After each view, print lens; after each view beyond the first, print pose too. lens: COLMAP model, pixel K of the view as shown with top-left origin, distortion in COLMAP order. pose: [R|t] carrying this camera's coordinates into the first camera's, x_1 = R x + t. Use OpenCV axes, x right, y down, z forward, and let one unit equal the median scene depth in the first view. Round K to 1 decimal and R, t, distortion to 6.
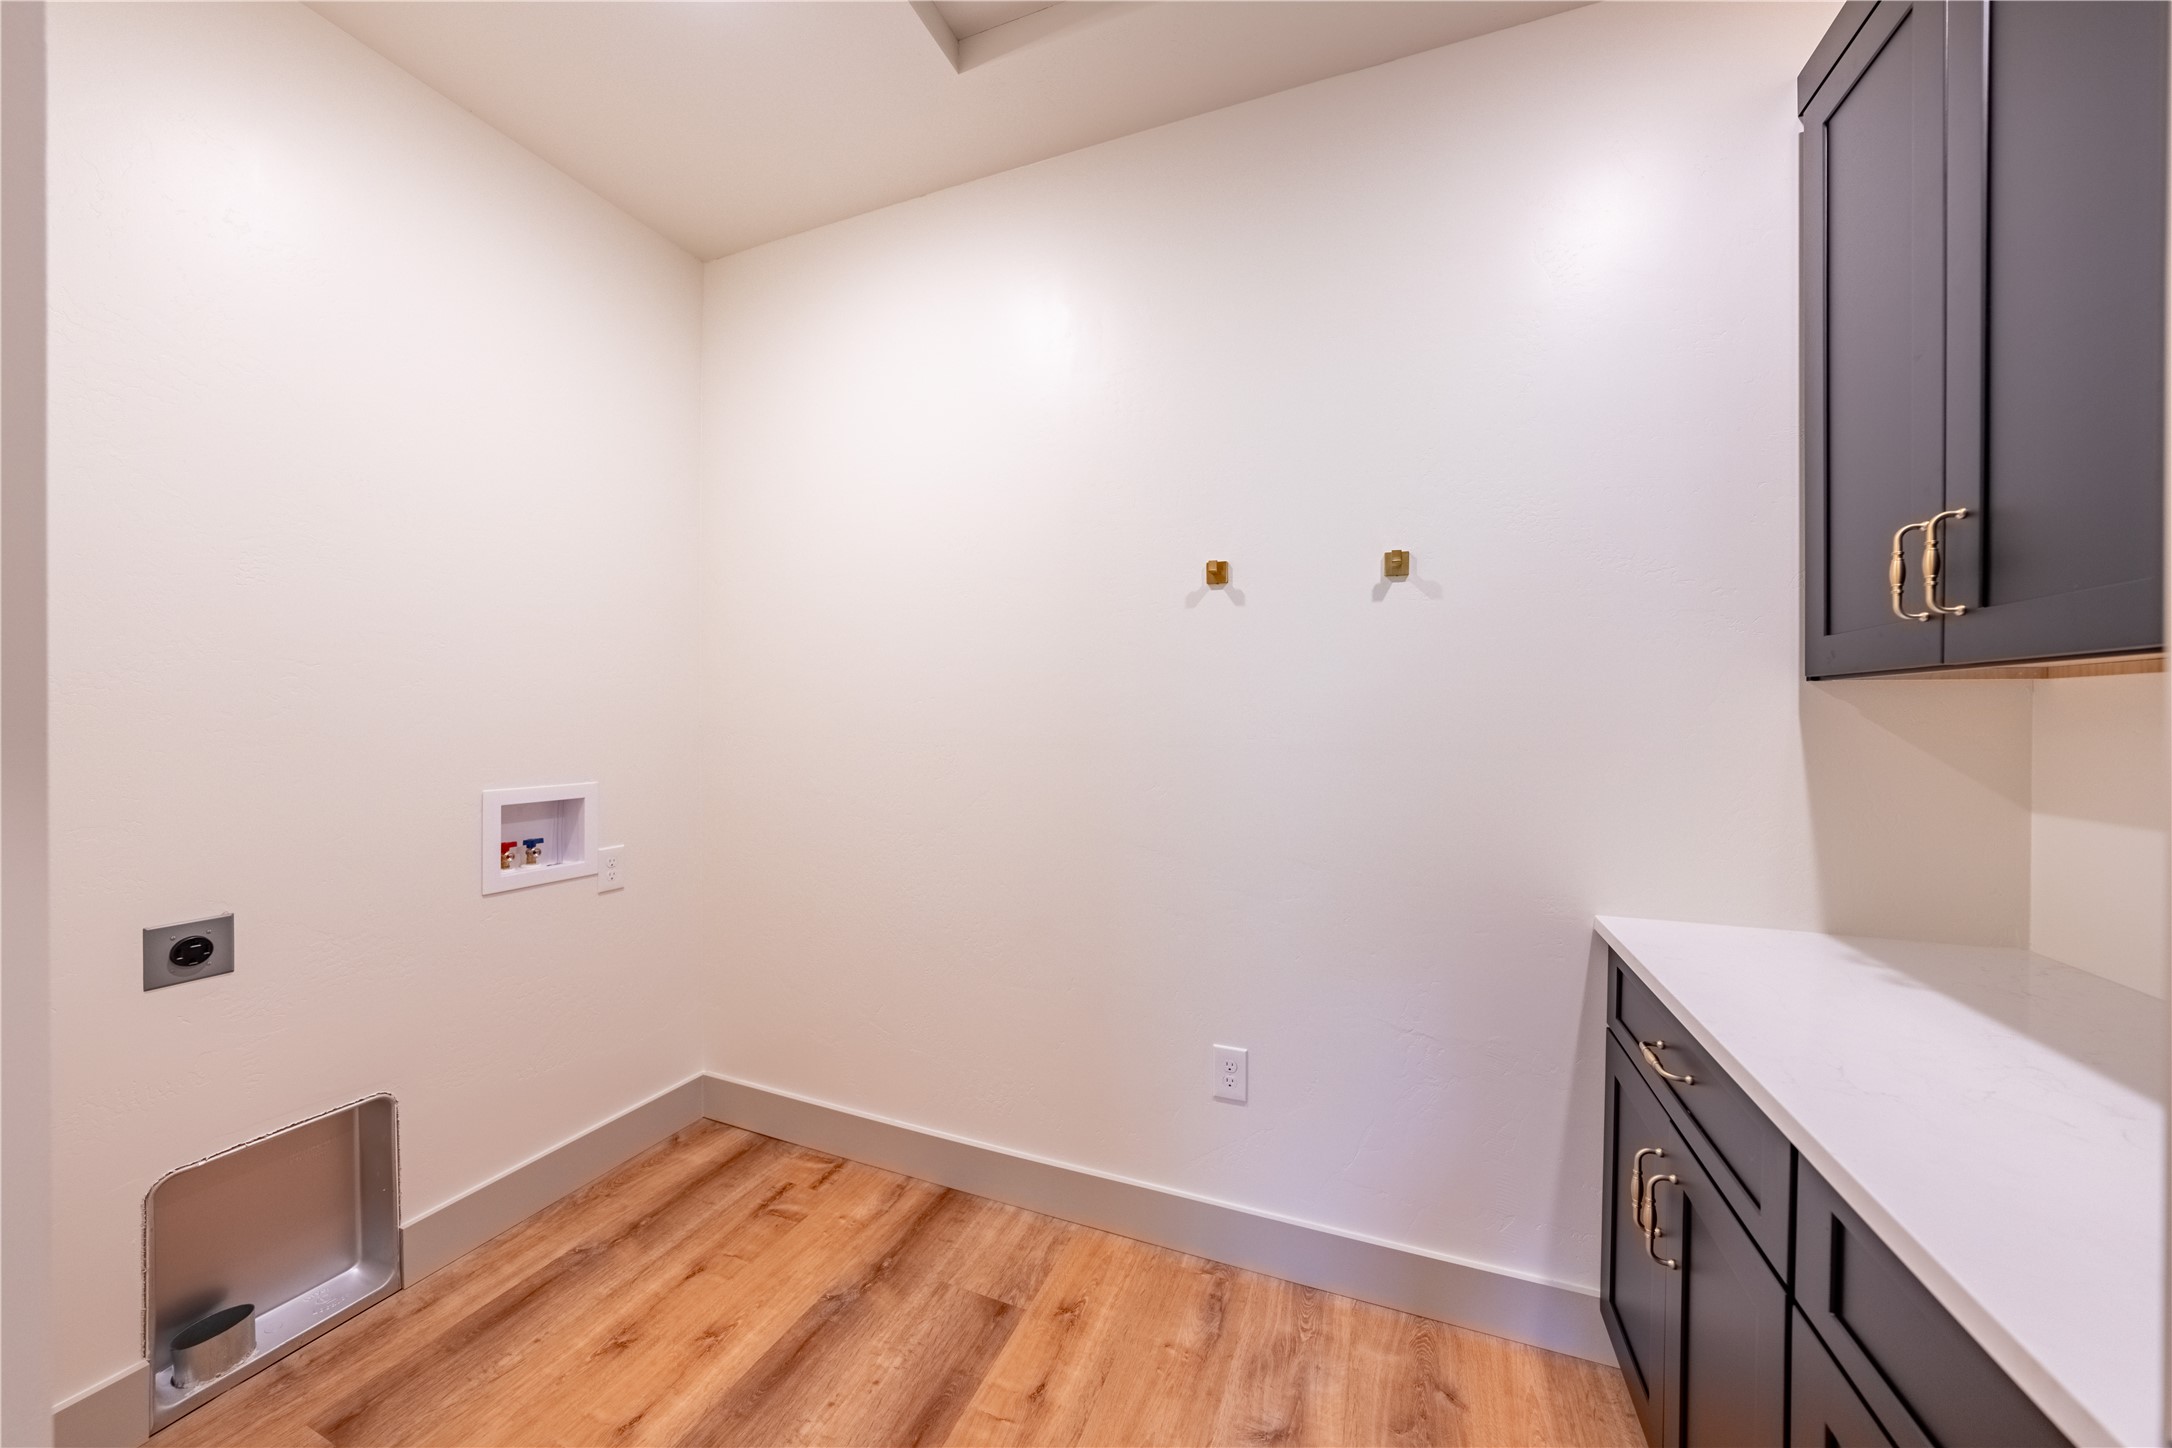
lens RADIAL K [[763.3, 0, 1090.7], [0, 763.3, 719.2], [0, 0, 1]] dist [-0.026633, 0.006479]
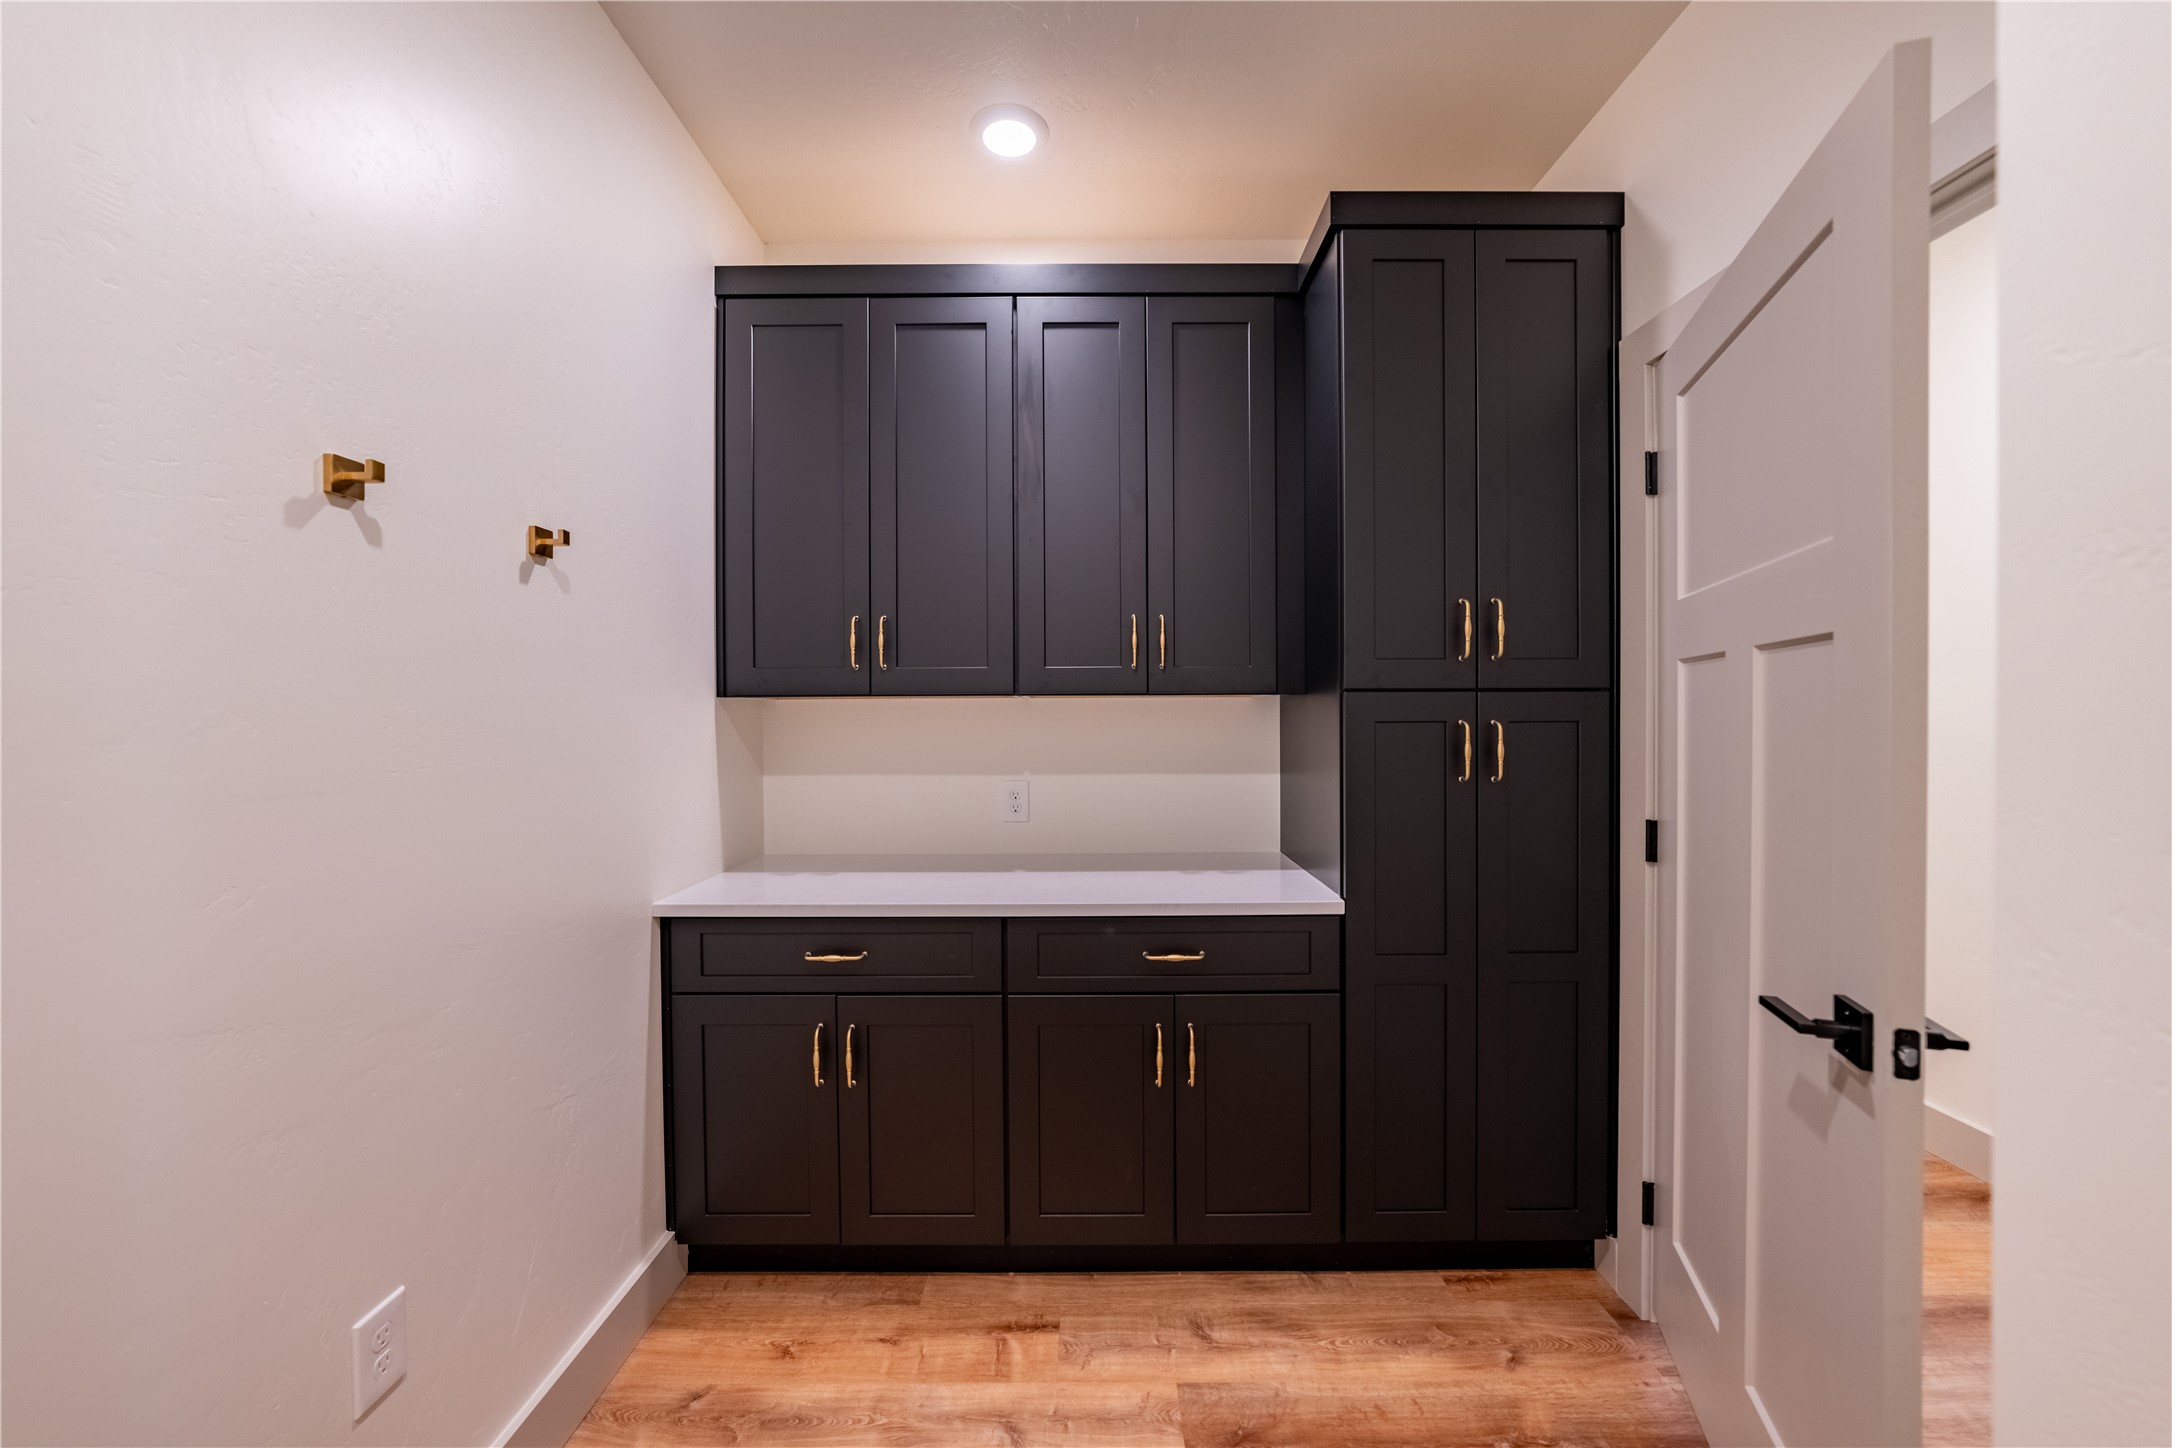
lens RADIAL K [[835.9, 0, 1086.0], [0, 835.9, 724.0], [0, 0, 1]] dist [-0.000896, -0.000085]
pose [[-0.366182, -0.014873, 0.930425, -0.728807], [0.010319, 0.999746, 0.020042, -0.023900], [-0.930486, 0.016940, -0.365935, 0.877619]]
